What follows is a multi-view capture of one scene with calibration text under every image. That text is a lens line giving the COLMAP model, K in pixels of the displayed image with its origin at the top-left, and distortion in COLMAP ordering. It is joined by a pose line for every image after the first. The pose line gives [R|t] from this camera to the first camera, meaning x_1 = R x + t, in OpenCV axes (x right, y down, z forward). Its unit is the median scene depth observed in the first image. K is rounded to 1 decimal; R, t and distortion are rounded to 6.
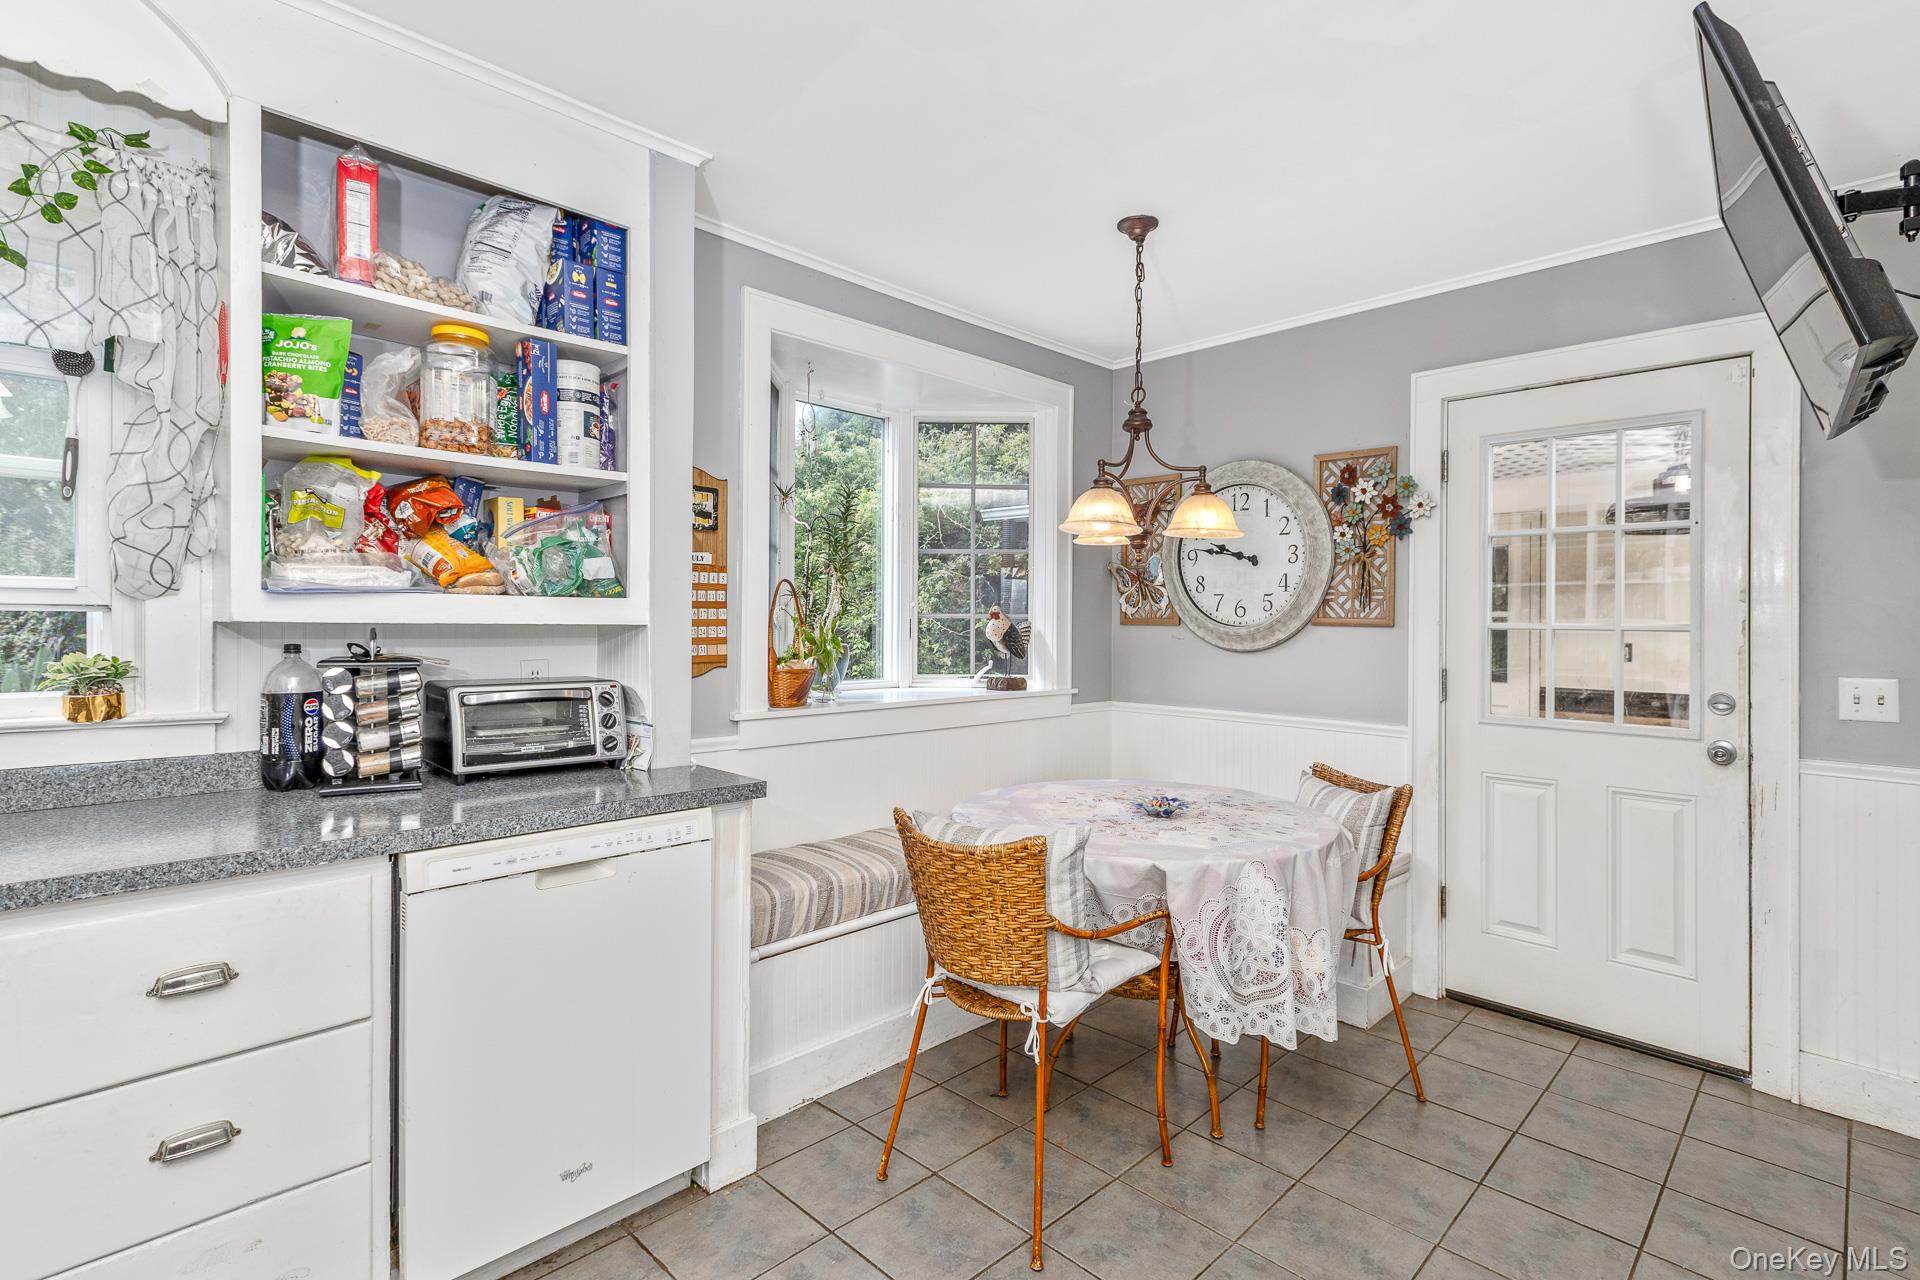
lens RADIAL K [[877.9, 0, 982.1], [0, 877.9, 629.6], [0, 0, 1]] dist [0.002681, 0.000455]
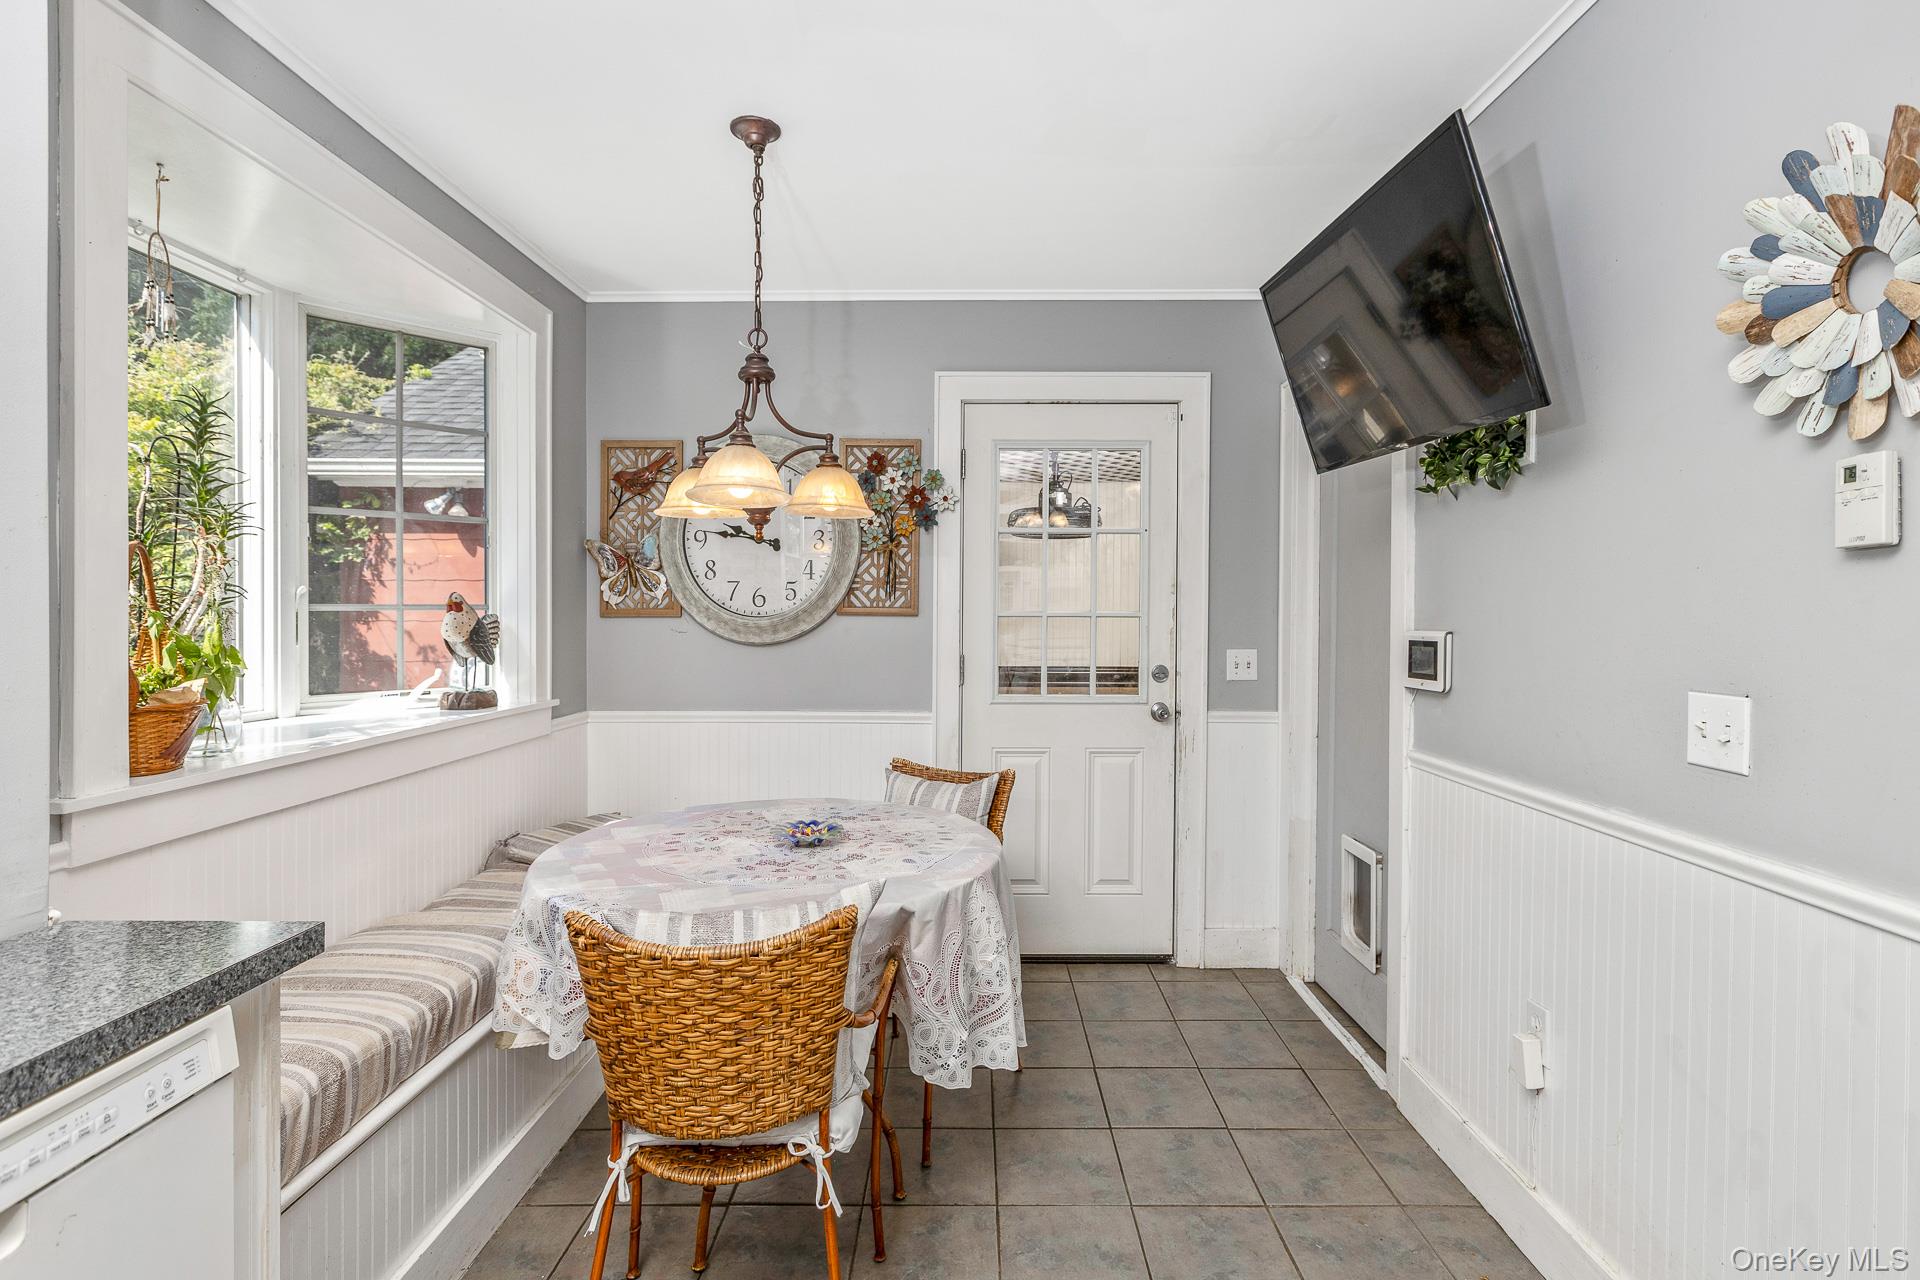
lens RADIAL K [[877.9, 0, 897.0], [0, 877.9, 619.1], [0, 0, 1]] dist [0.002681, 0.000455]
pose [[0.732866, -0.014415, 0.680220, -0.294831], [0.013174, 0.999889, 0.006996, -0.007924], [-0.680245, 0.003835, 0.732974, 0.315382]]
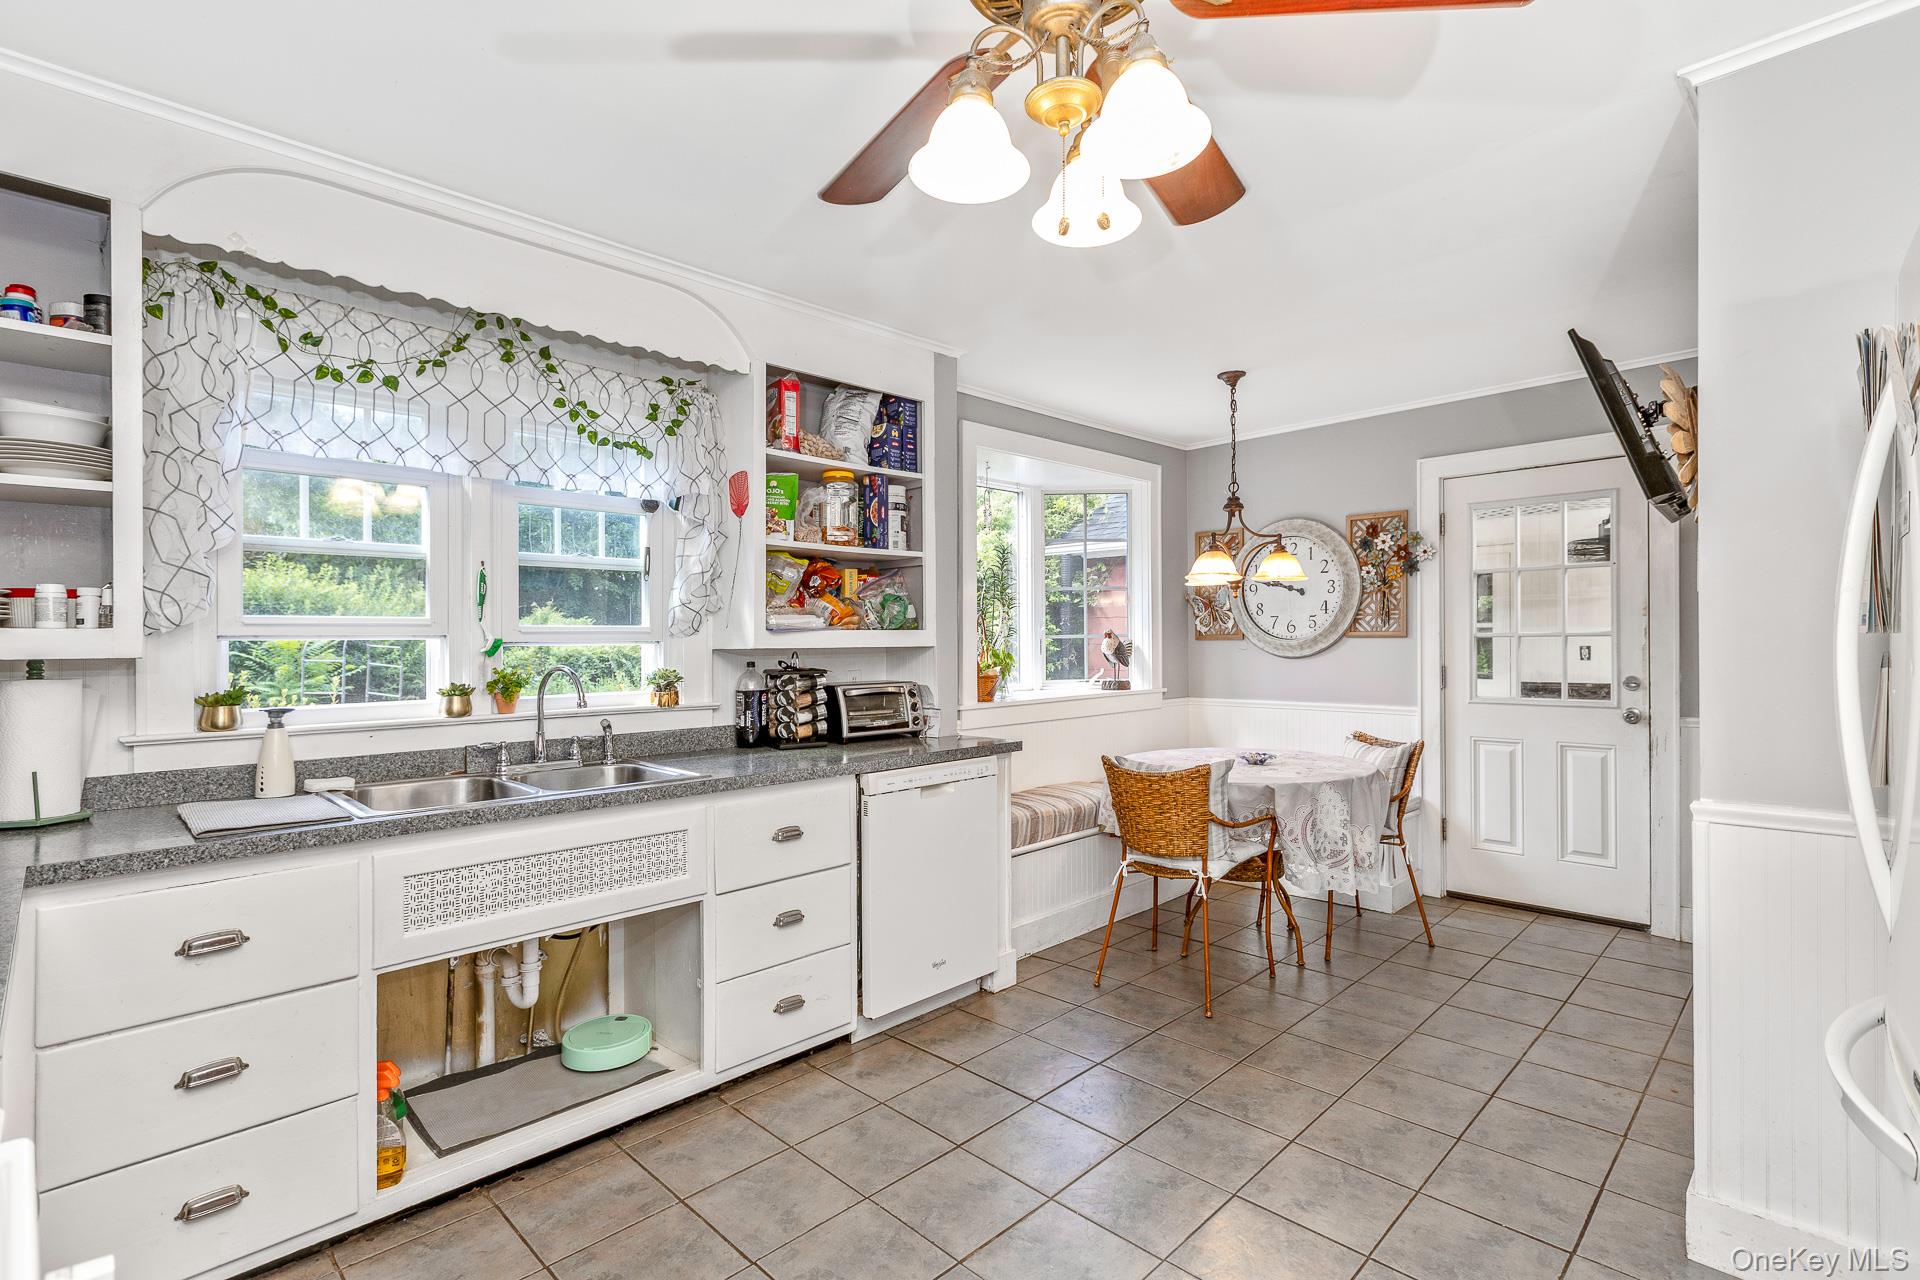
lens RADIAL K [[877.9, 0, 931.8], [0, 877.9, 653.6], [0, 0, 1]] dist [0.002681, 0.000455]
pose [[0.999013, -0.021146, -0.039066, -0.290662], [0.021385, 0.999755, 0.005712, -0.001709], [0.038935, -0.006542, 0.999220, -0.535878]]
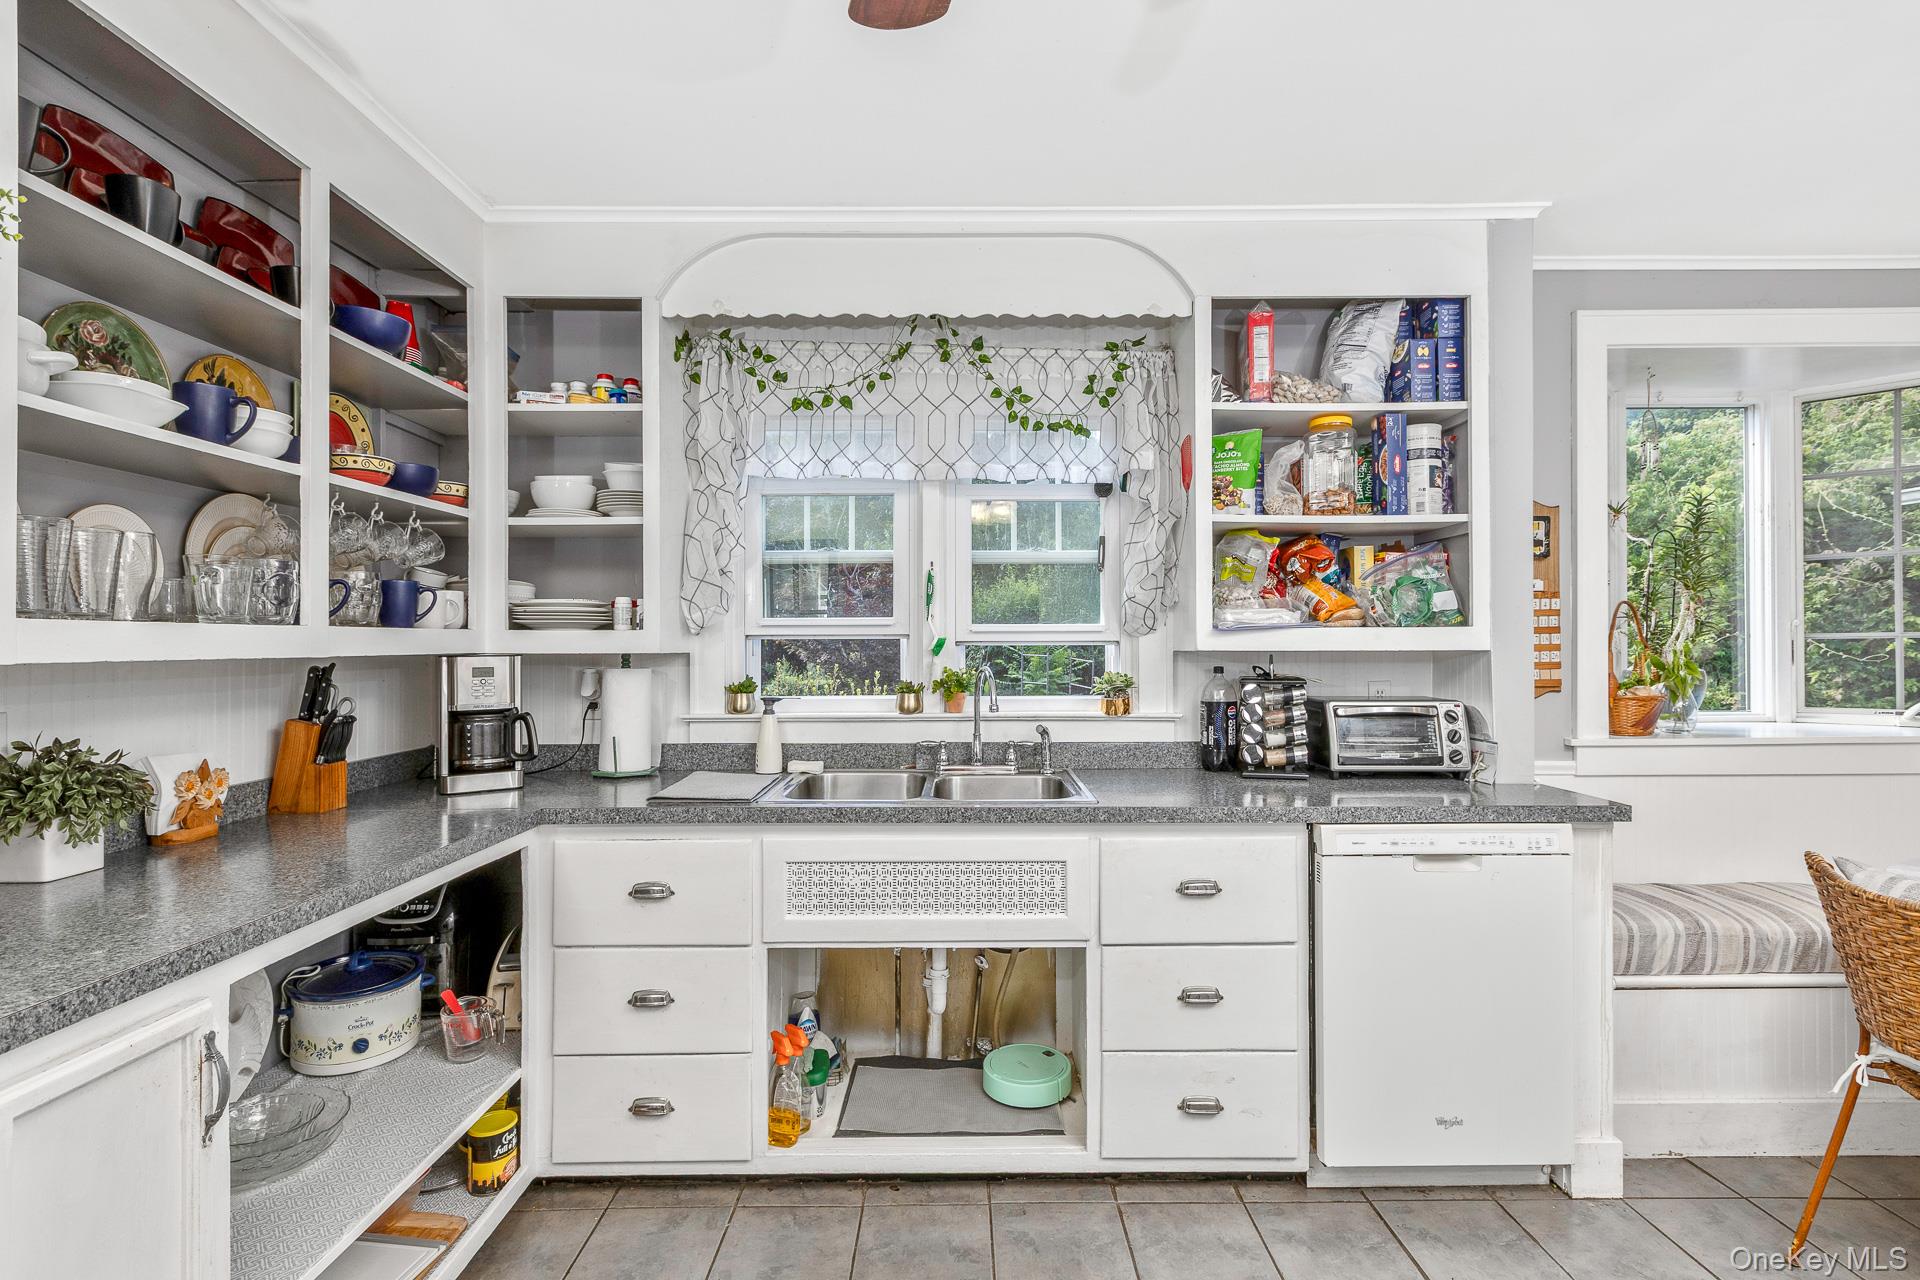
lens RADIAL K [[877.9, 0, 994.9], [0, 877.9, 644.6], [0, 0, 1]] dist [0.002681, 0.000455]
pose [[0.706370, -0.015410, -0.707675, -0.037918], [0.006777, 0.999864, -0.015007, -0.000570], [0.707811, 0.005805, 0.706378, -0.186085]]
